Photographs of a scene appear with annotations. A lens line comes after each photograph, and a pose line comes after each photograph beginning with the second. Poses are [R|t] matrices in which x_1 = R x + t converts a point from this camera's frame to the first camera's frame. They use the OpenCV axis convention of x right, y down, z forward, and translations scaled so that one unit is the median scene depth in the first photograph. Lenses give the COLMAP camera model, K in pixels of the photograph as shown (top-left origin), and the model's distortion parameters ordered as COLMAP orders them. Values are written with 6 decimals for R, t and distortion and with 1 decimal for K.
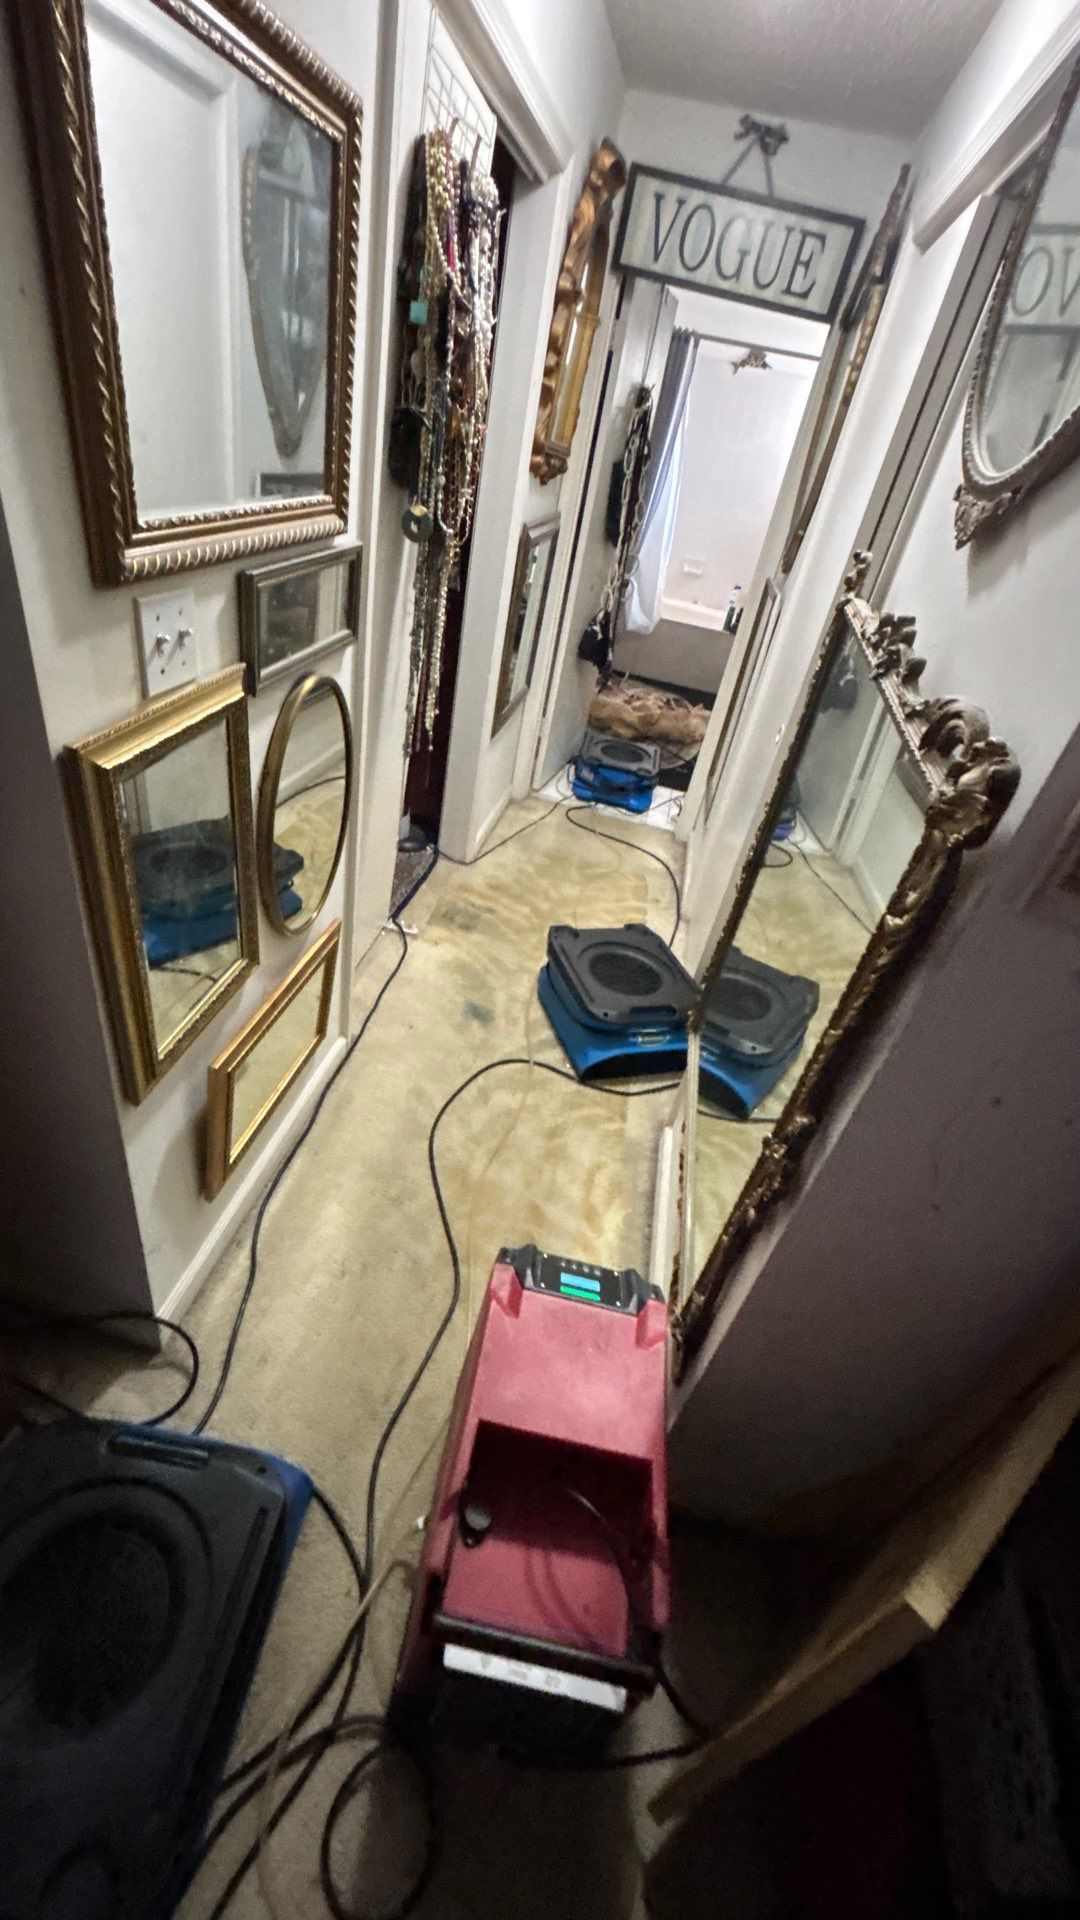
lens RADIAL K [[775.1, 0, 540.0], [0, 775.1, 960.0], [0, 0, 1]] dist [-0.009809, 0.008122]
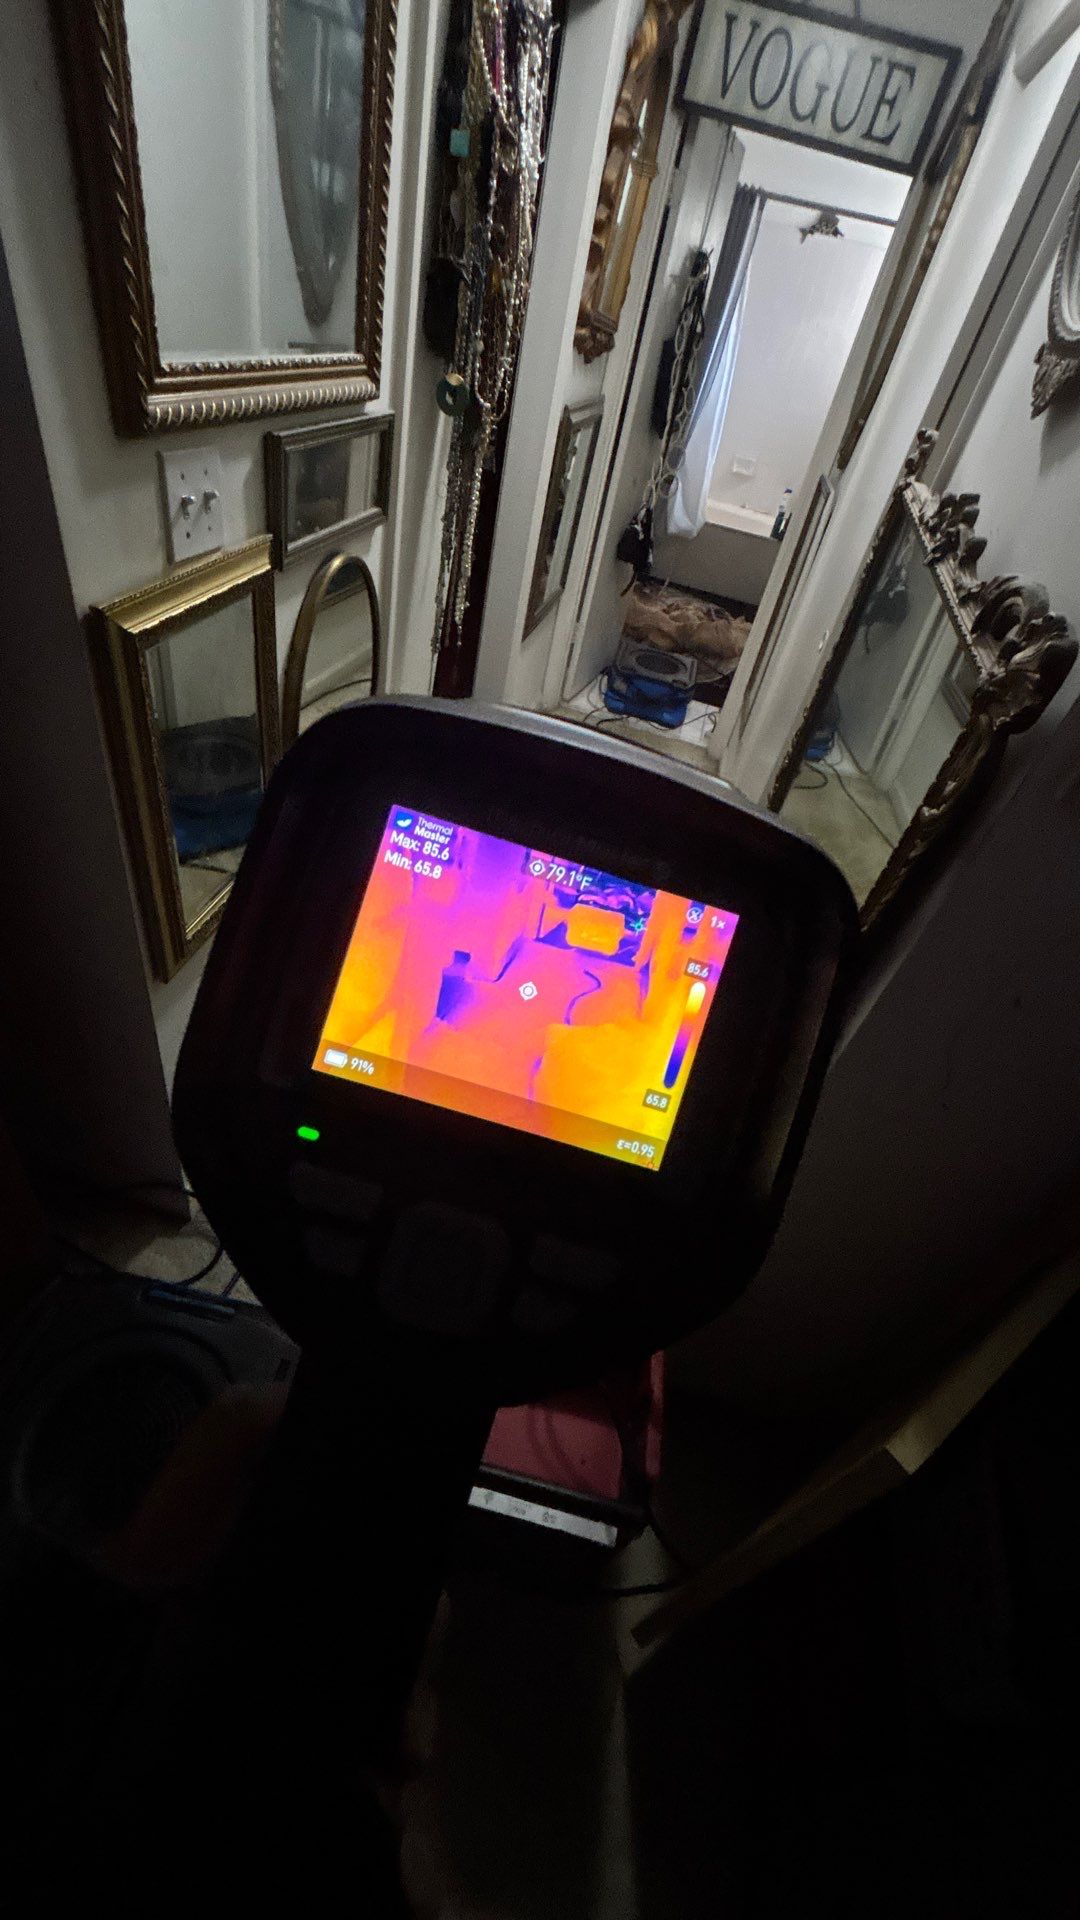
lens RADIAL K [[771.7, 0, 540.0], [0, 771.7, 960.0], [0, 0, 1]] dist [0.000170, 0.000231]
pose [[0.998874, 0.039360, -0.026504, -0.000028], [-0.036570, 0.994454, 0.098605, 0.023468], [0.030238, -0.097525, 0.994774, -0.001099]]
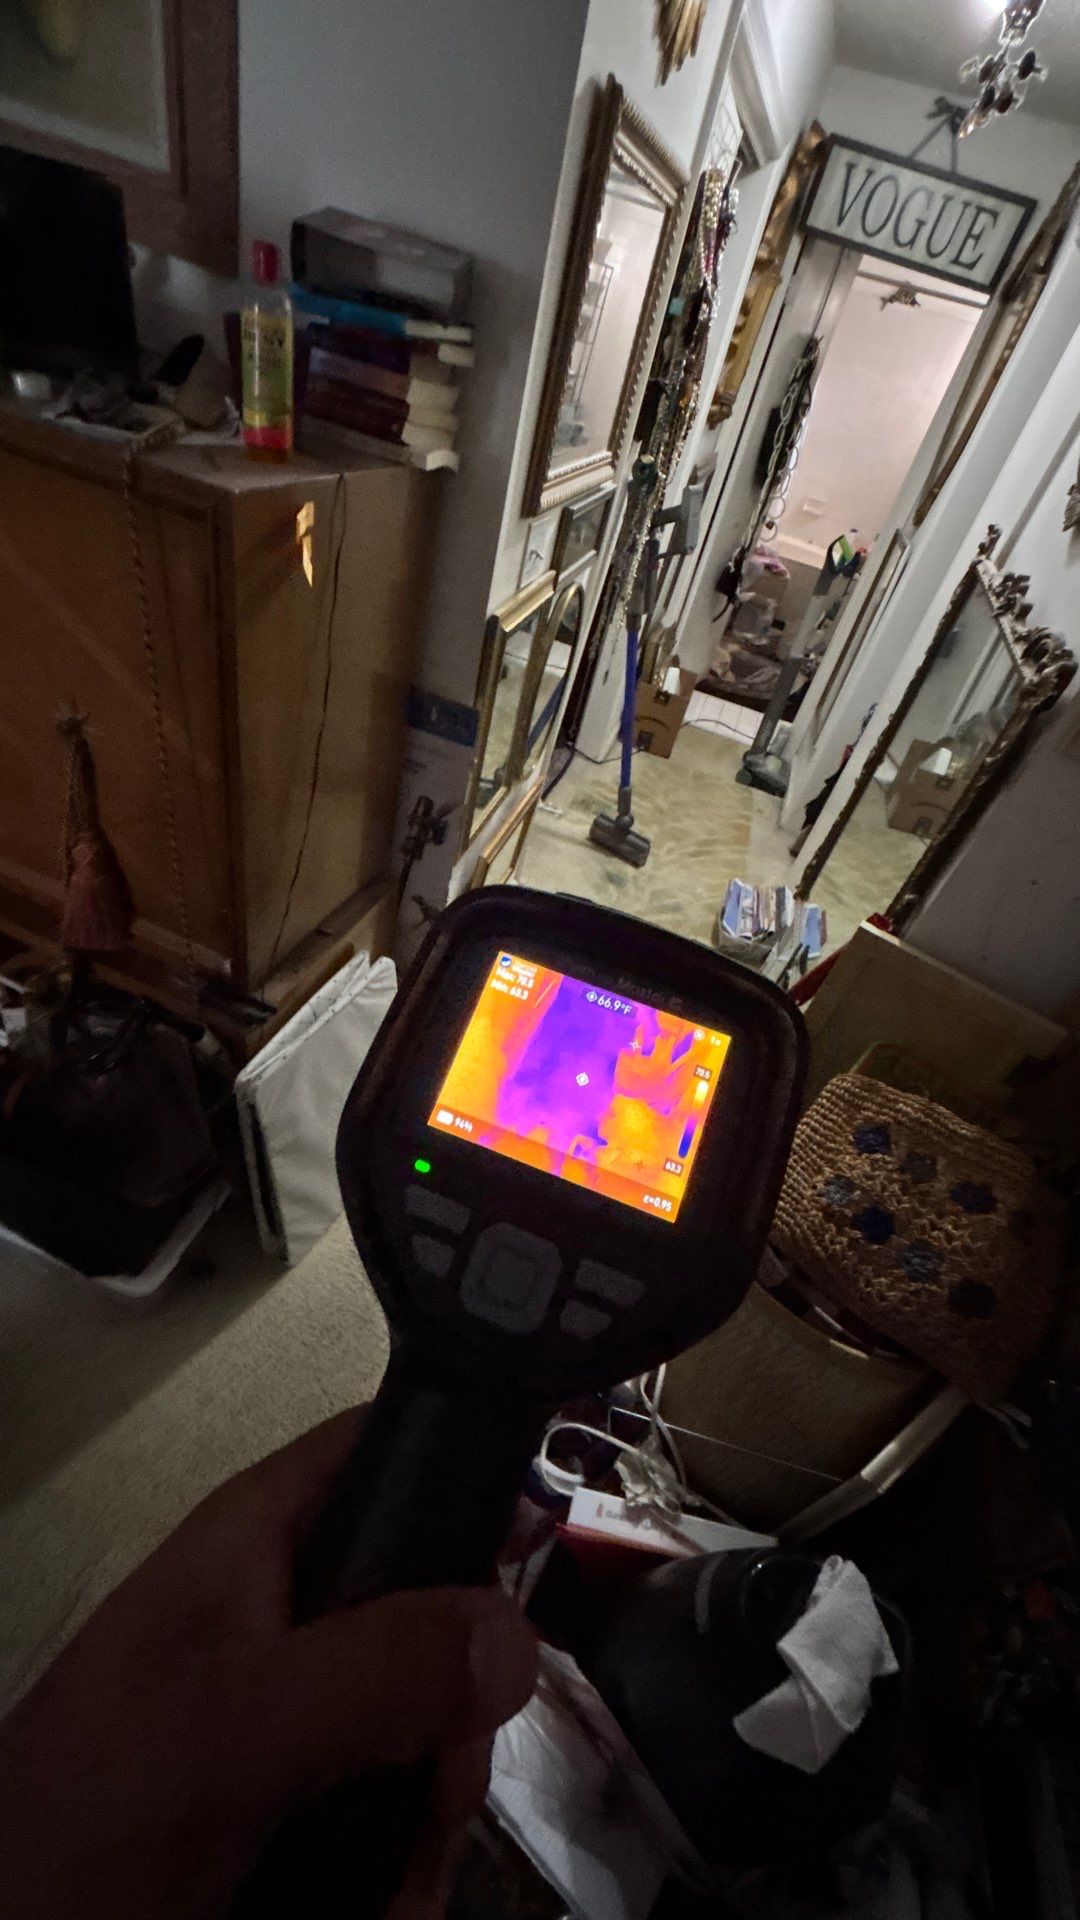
lens RADIAL K [[771.7, 0, 540.0], [0, 771.7, 960.0], [0, 0, 1]] dist [0.000170, 0.000231]
pose [[0.993148, 0.104034, -0.053242, -0.164532], [-0.099271, 0.991388, 0.085406, 0.143187], [0.061669, -0.079536, 0.994923, -0.331252]]
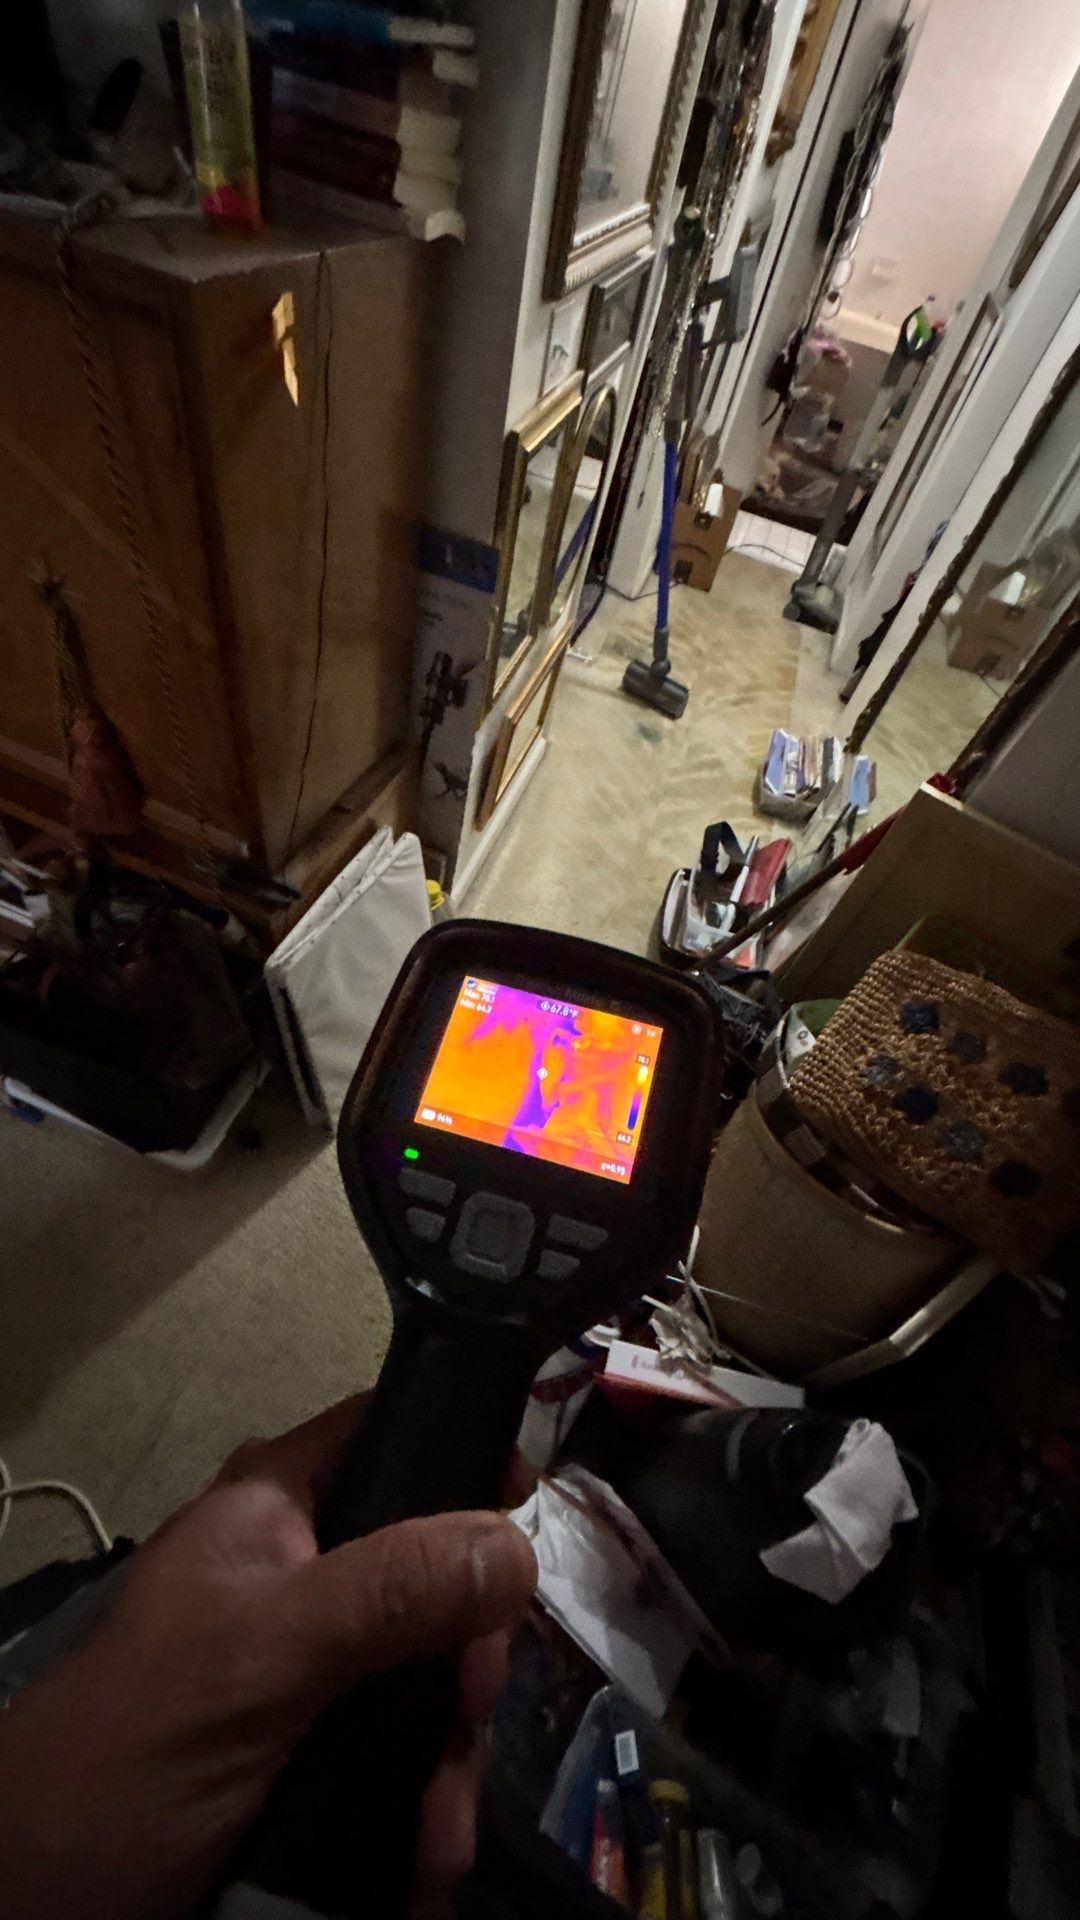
lens RADIAL K [[775.1, 0, 540.0], [0, 775.1, 960.0], [0, 0, 1]] dist [-0.009809, 0.008122]
pose [[0.992285, 0.098793, -0.074900, -0.168150], [-0.075157, 0.959830, 0.270328, 0.130796], [0.098598, -0.262614, 0.959850, -0.303728]]
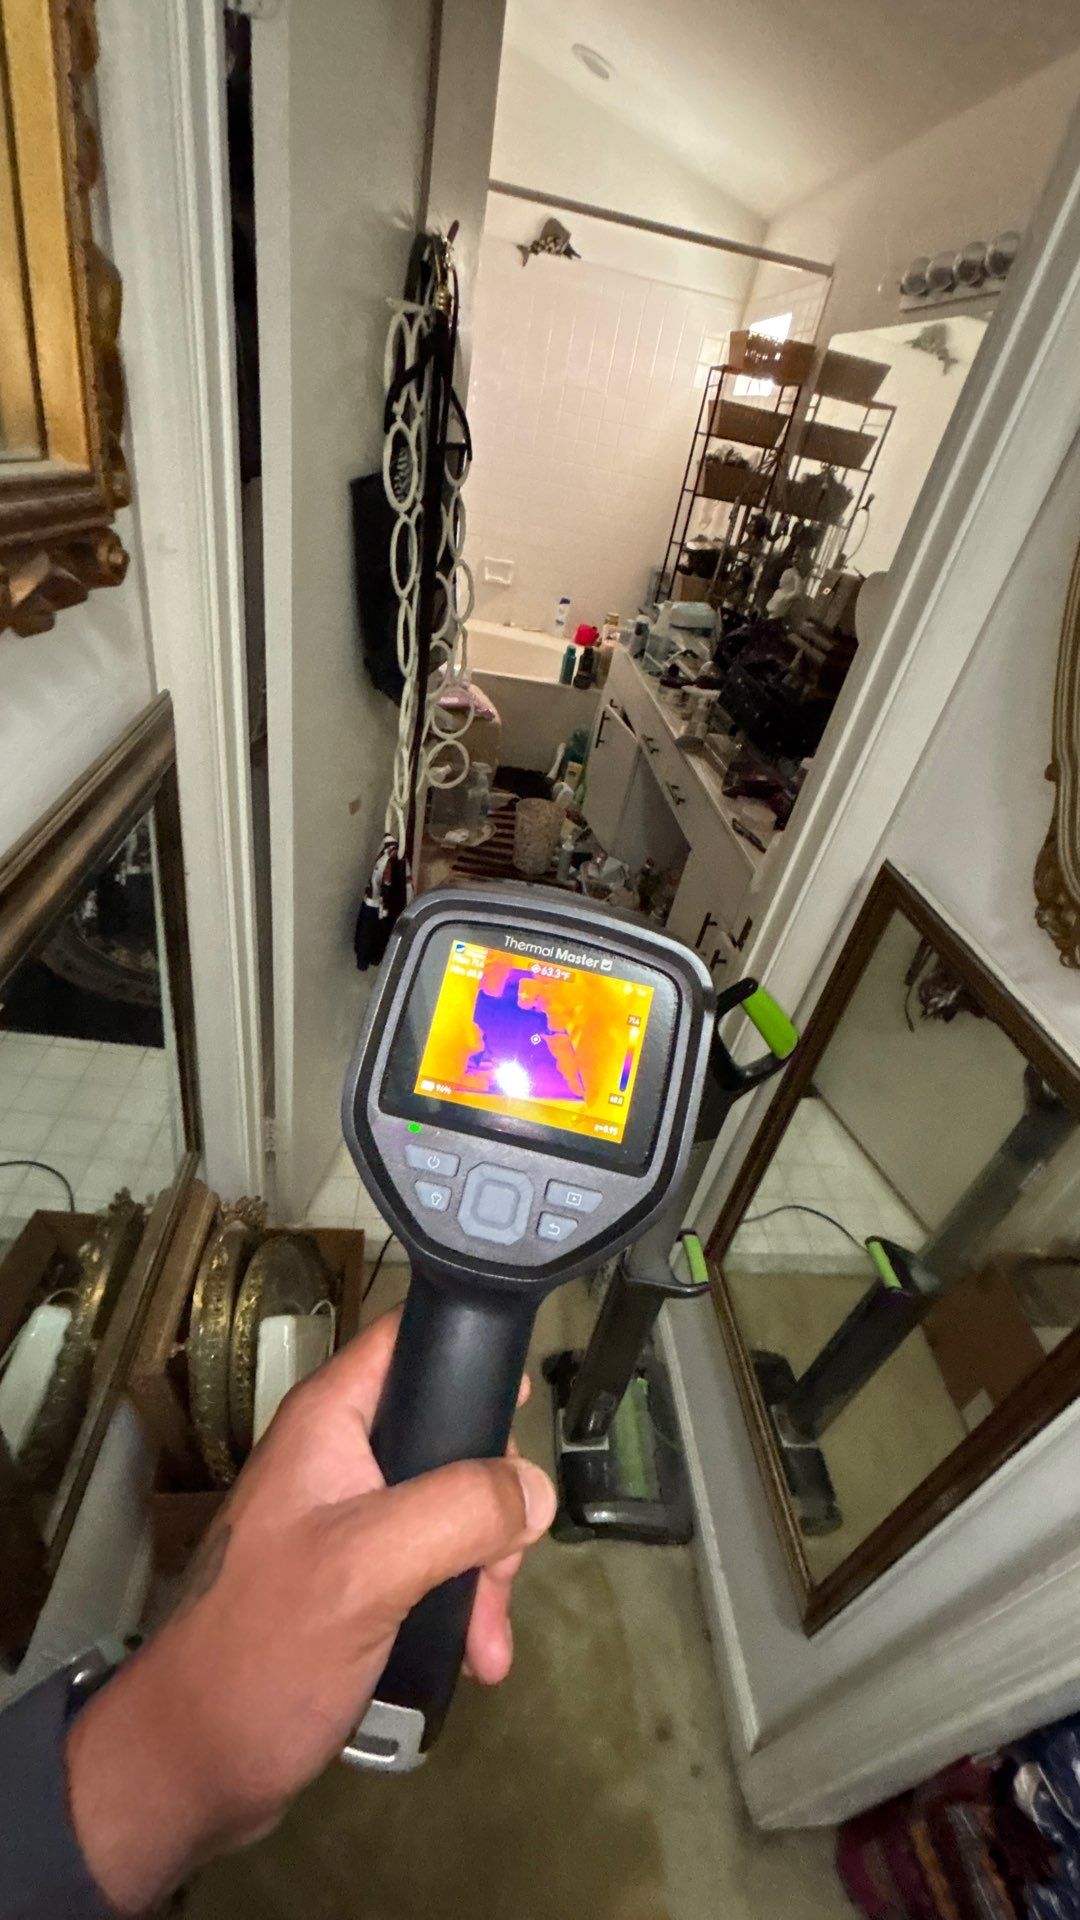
lens RADIAL K [[771.7, 0, 540.0], [0, 771.7, 960.0], [0, 0, 1]] dist [0.000170, 0.000231]
pose [[0.963293, -0.161523, 0.214423, 0.130200], [0.147487, 0.985821, 0.080023, -0.831681], [-0.224308, -0.045461, 0.973457, 1.198758]]
